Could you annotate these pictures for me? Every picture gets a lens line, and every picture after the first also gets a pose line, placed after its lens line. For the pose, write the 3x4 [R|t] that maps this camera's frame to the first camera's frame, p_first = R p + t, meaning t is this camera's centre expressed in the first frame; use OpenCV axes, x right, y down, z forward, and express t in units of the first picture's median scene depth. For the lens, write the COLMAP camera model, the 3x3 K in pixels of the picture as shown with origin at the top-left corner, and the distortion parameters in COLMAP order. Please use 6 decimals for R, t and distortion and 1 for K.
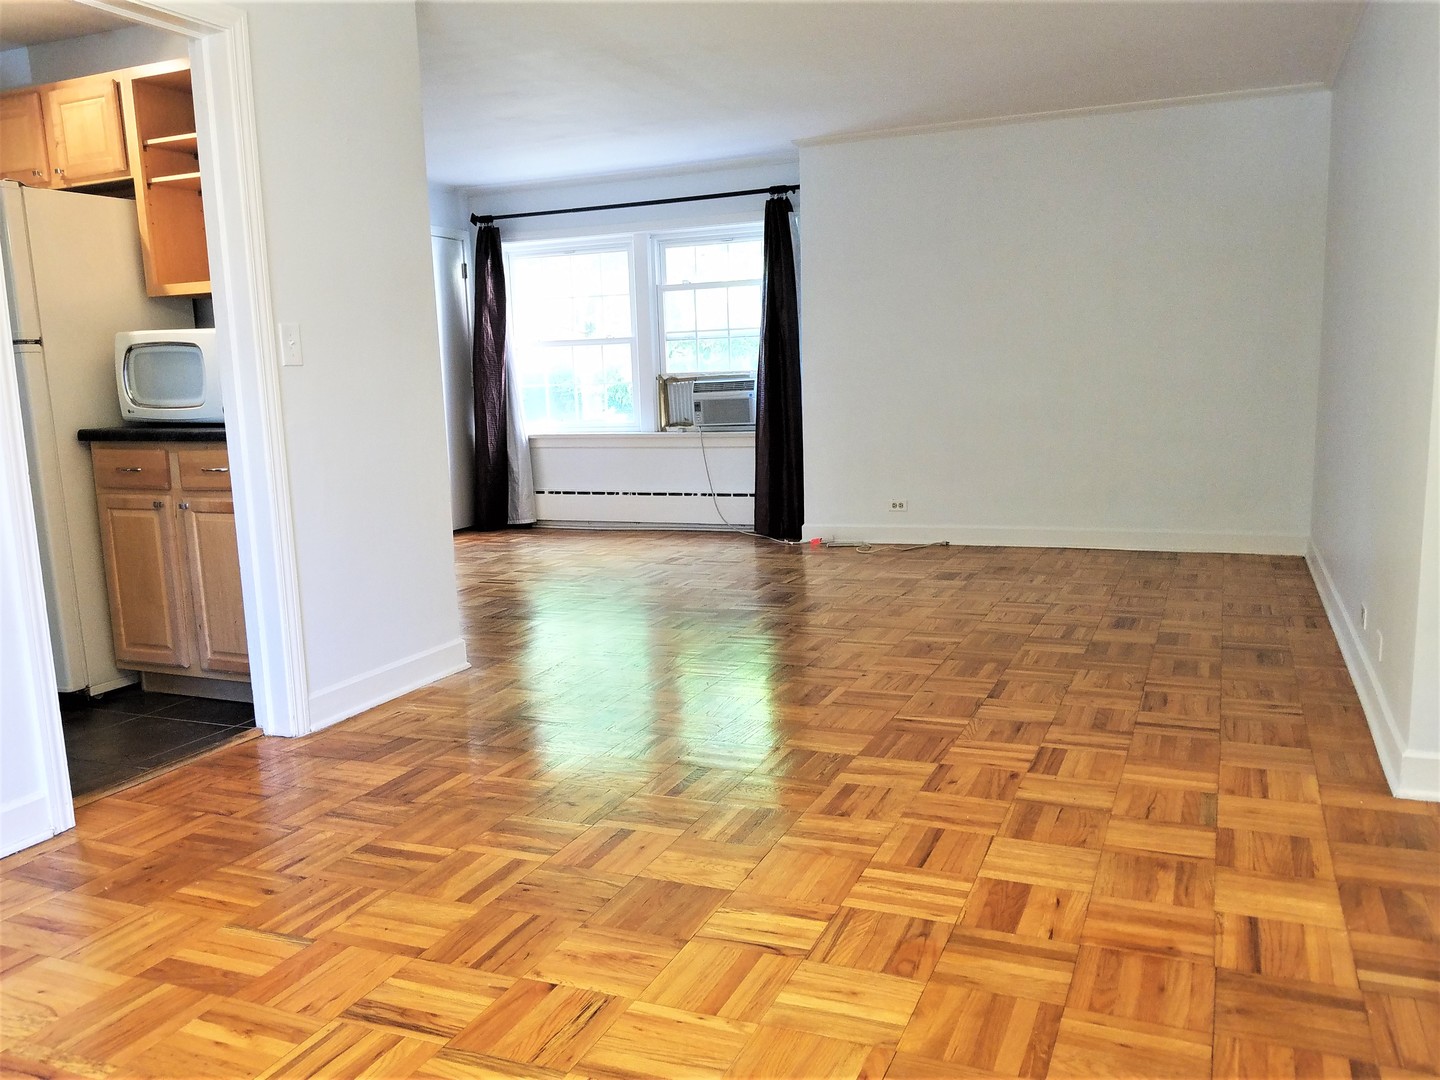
lens RADIAL K [[1148.1, 0, 721.6], [0, 1148.1, 545.5], [0, 0, 1]] dist [0.022822, -0.042744]
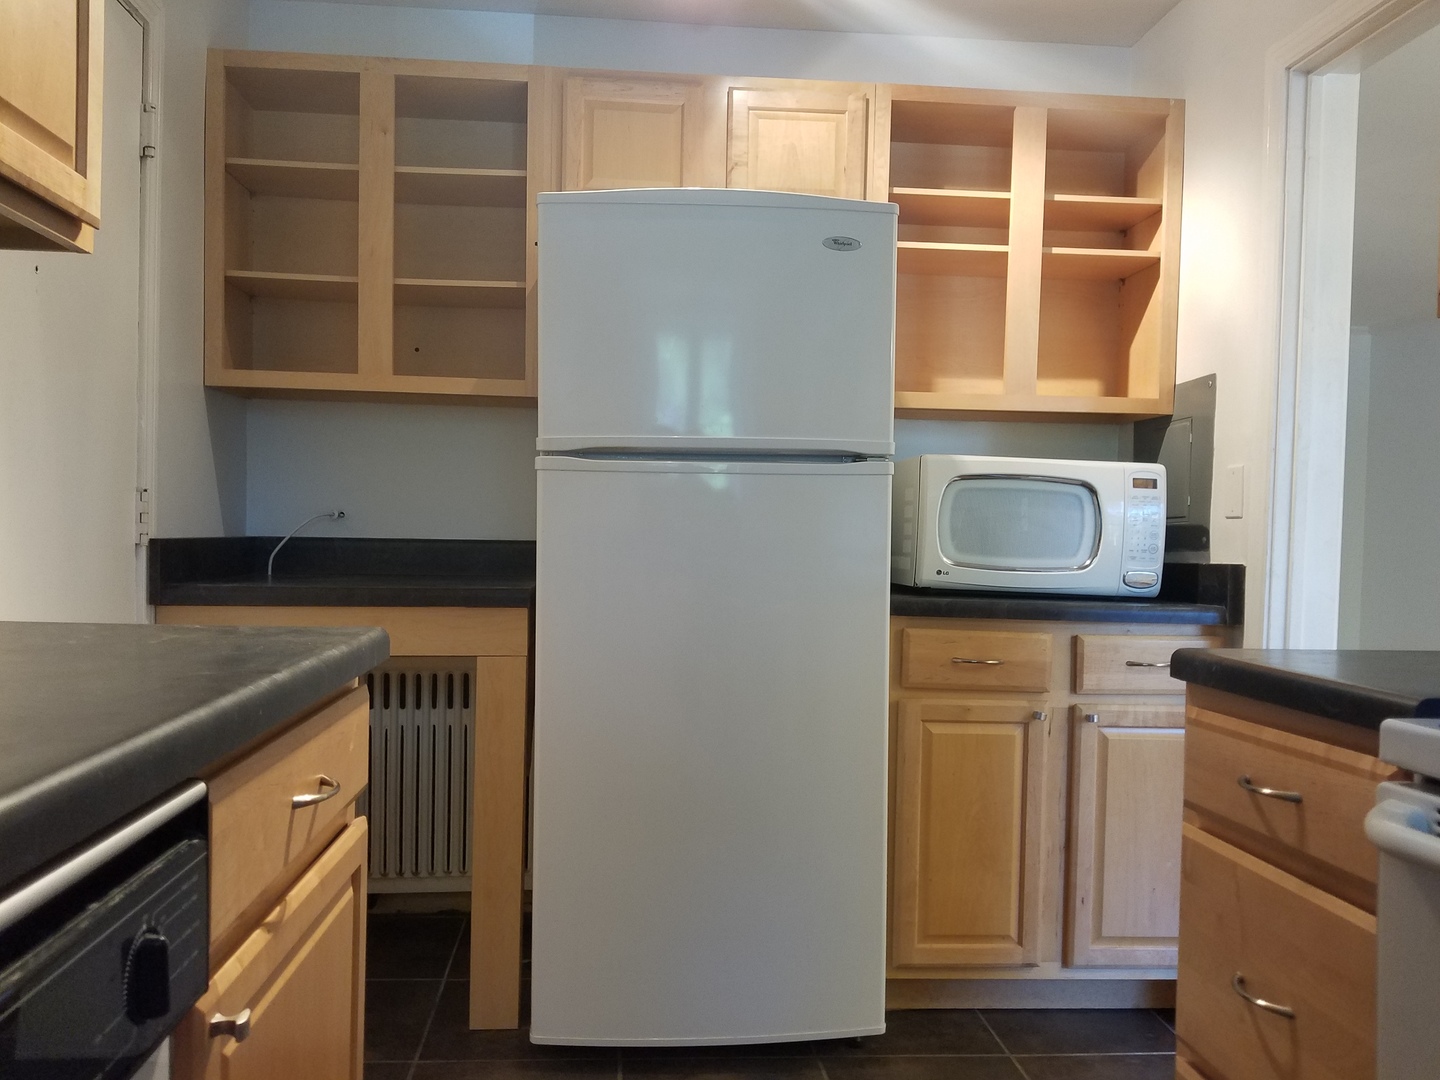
lens RADIAL K [[1148.1, 0, 718.1], [0, 1148.1, 541.4], [0, 0, 1]] dist [0.022822, -0.042744]
pose [[0.882896, 0.053848, 0.466470, -0.946911], [0.015623, 0.989484, -0.143794, -0.041451], [-0.469308, 0.134243, 0.872771, 0.486051]]
